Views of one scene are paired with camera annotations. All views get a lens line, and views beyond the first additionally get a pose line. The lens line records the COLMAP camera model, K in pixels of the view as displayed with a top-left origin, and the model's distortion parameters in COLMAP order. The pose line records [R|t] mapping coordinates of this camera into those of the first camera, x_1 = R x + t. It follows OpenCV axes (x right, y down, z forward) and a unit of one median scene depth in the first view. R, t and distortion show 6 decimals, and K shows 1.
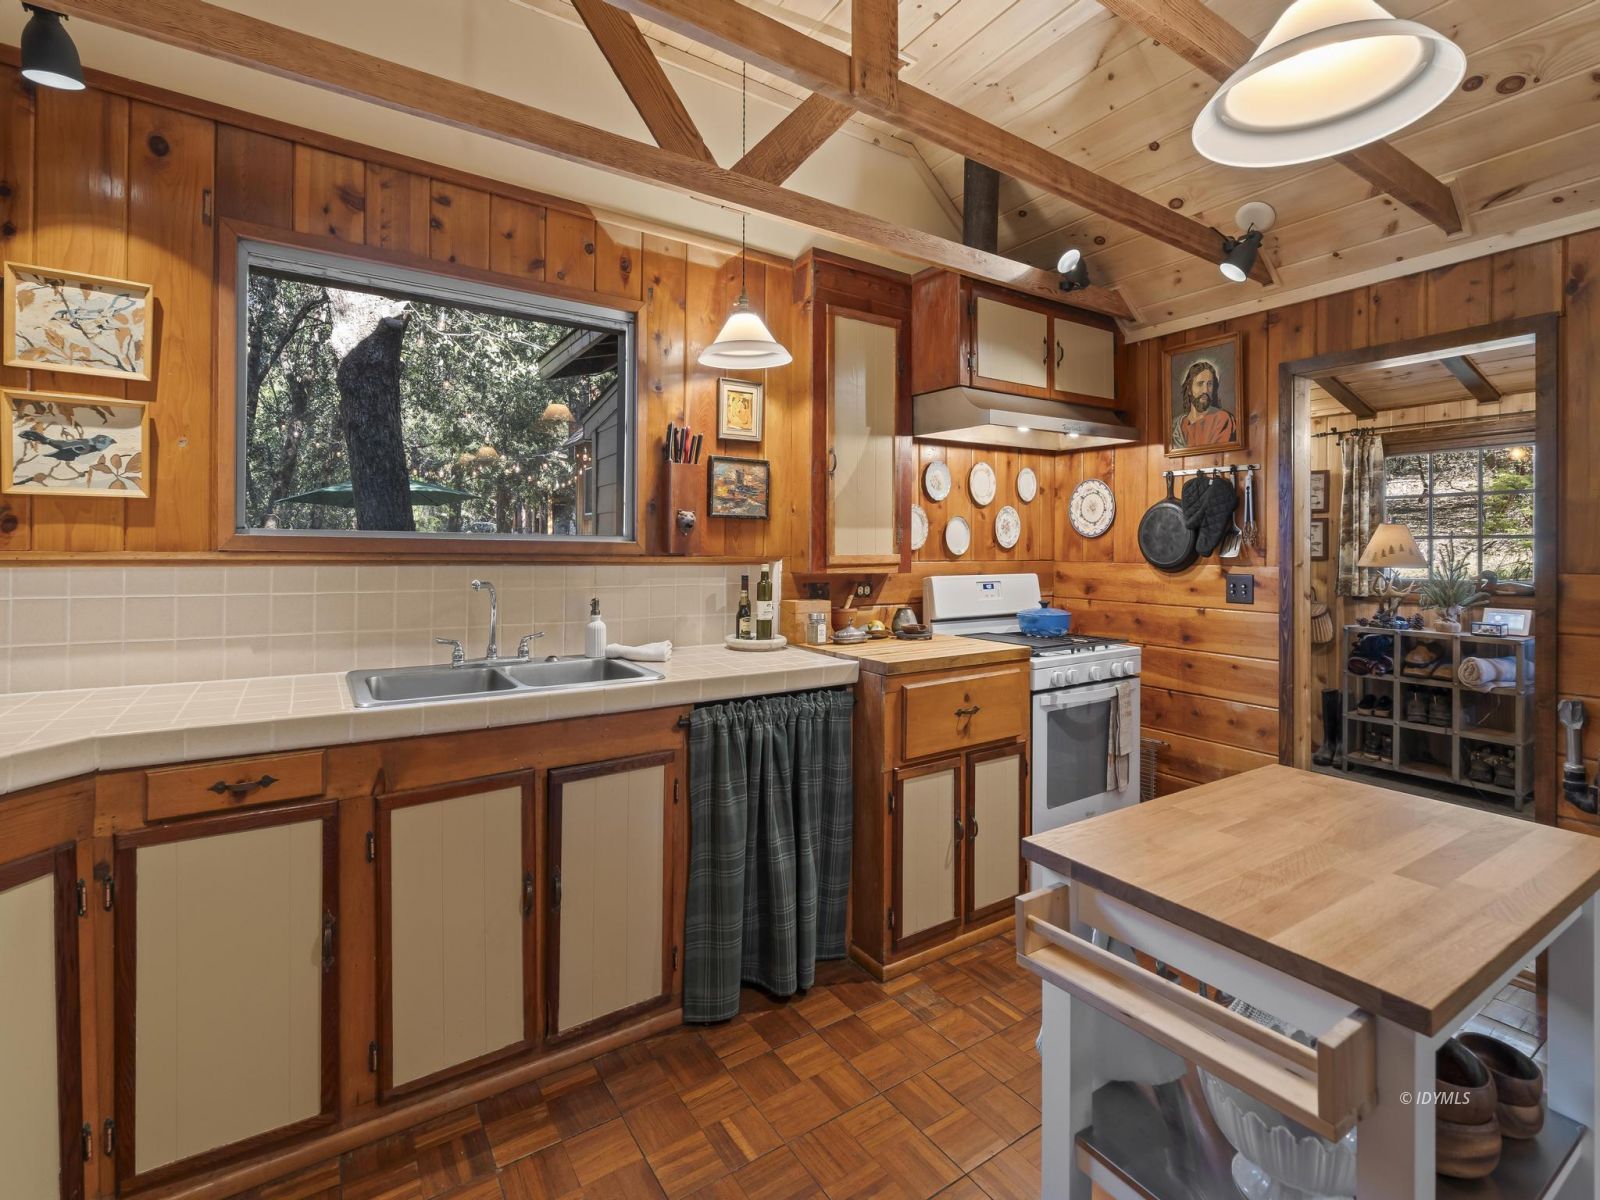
lens RADIAL K [[702.8, 0, 796.7], [0, 702.8, 540.3], [0, 0, 1]] dist [-0.004137, 0.001333]
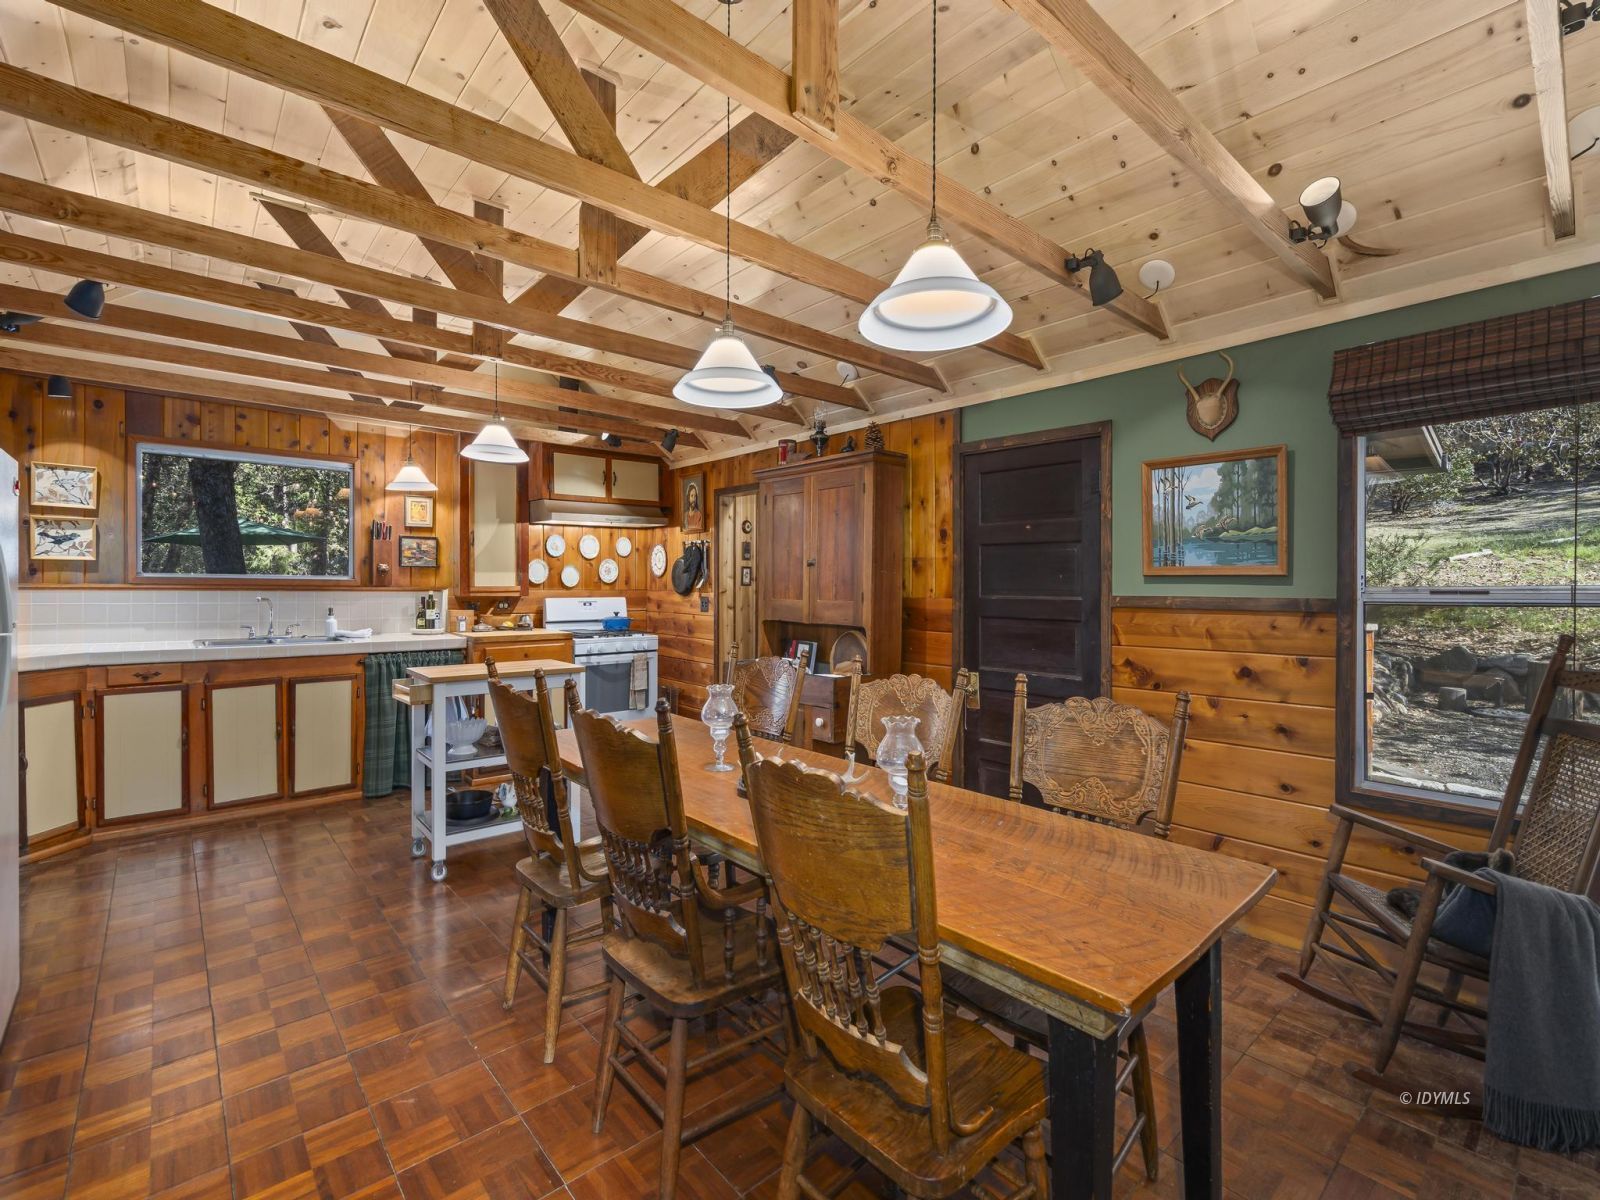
lens RADIAL K [[702.8, 0, 799.1], [0, 702.8, 587.0], [0, 0, 1]] dist [-0.004137, 0.001333]
pose [[0.992031, -0.000148, 0.125992, 0.772001], [-0.001802, 0.999880, 0.015363, -0.009234], [-0.125979, -0.015468, 0.991912, -1.132259]]
